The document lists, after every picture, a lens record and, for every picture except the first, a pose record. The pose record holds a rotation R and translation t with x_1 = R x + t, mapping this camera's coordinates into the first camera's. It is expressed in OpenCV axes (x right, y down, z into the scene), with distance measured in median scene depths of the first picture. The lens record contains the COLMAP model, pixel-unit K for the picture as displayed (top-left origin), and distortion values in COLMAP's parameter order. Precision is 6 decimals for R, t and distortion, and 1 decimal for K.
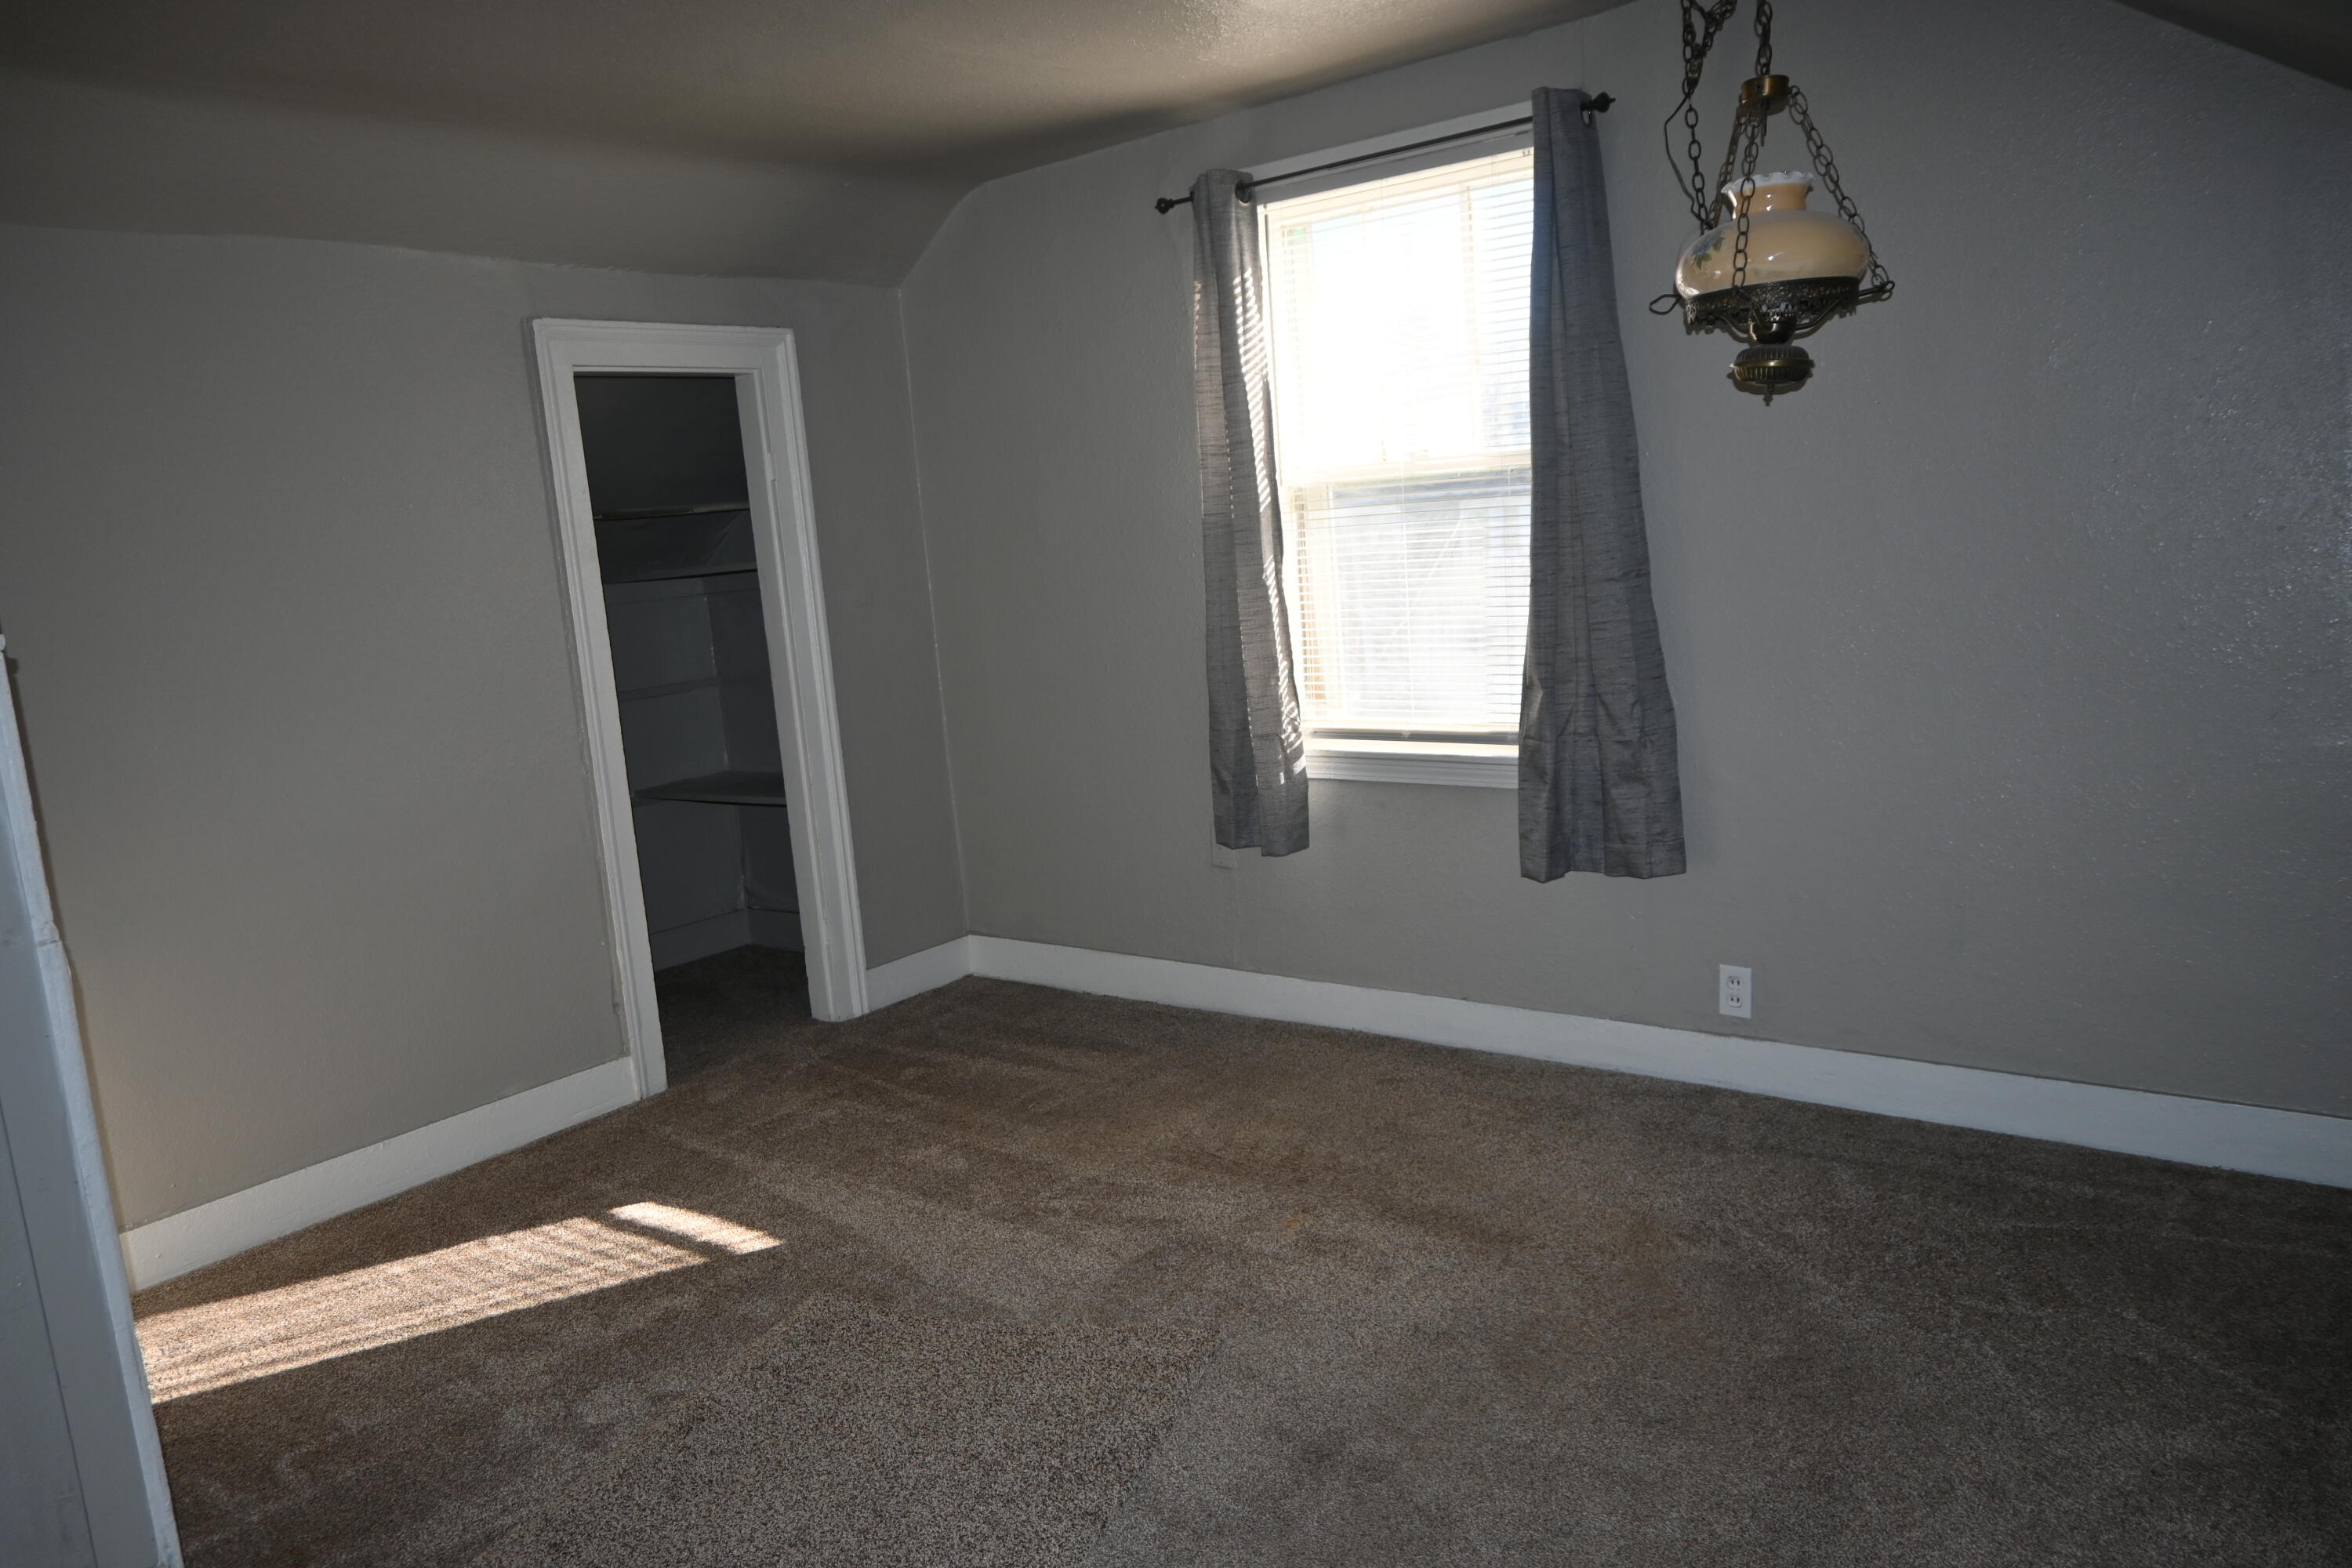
lens RADIAL K [[1625.1, 0, 1183.0], [0, 1625.1, 782.0], [0, 0, 1]] dist [0.016535, 0.000035]
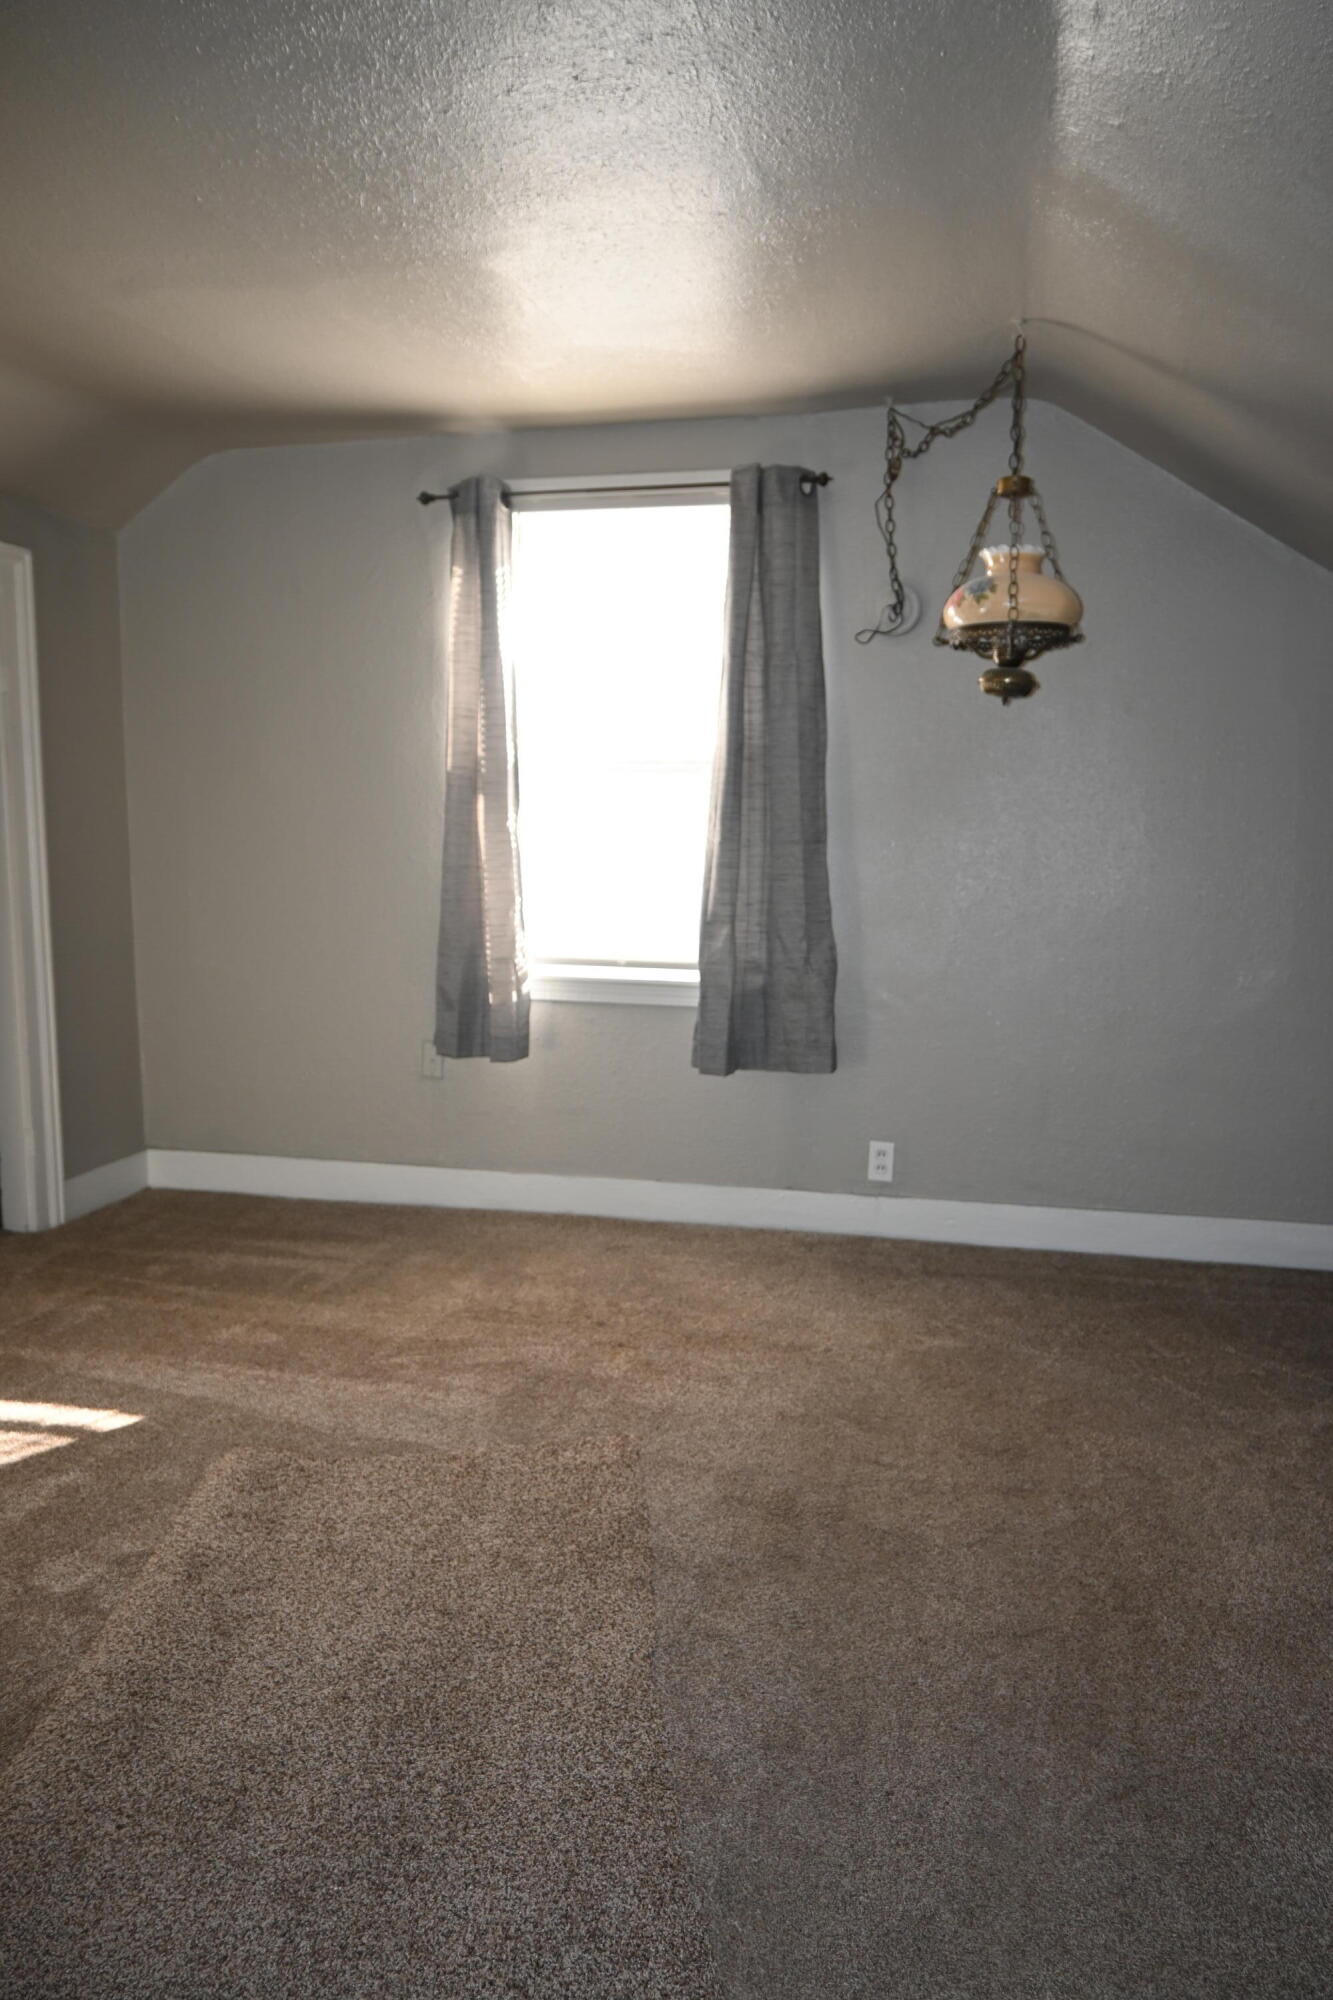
lens RADIAL K [[1381.9, 0, 675.7], [0, 1381.9, 1001.0], [0, 0, 1]] dist [0.016535, 0.000035]
pose [[0.902774, 0.030779, 0.429013, -0.289430], [-0.008649, 0.998534, -0.053438, 0.059077], [-0.430028, 0.044532, 0.901716, 0.056469]]
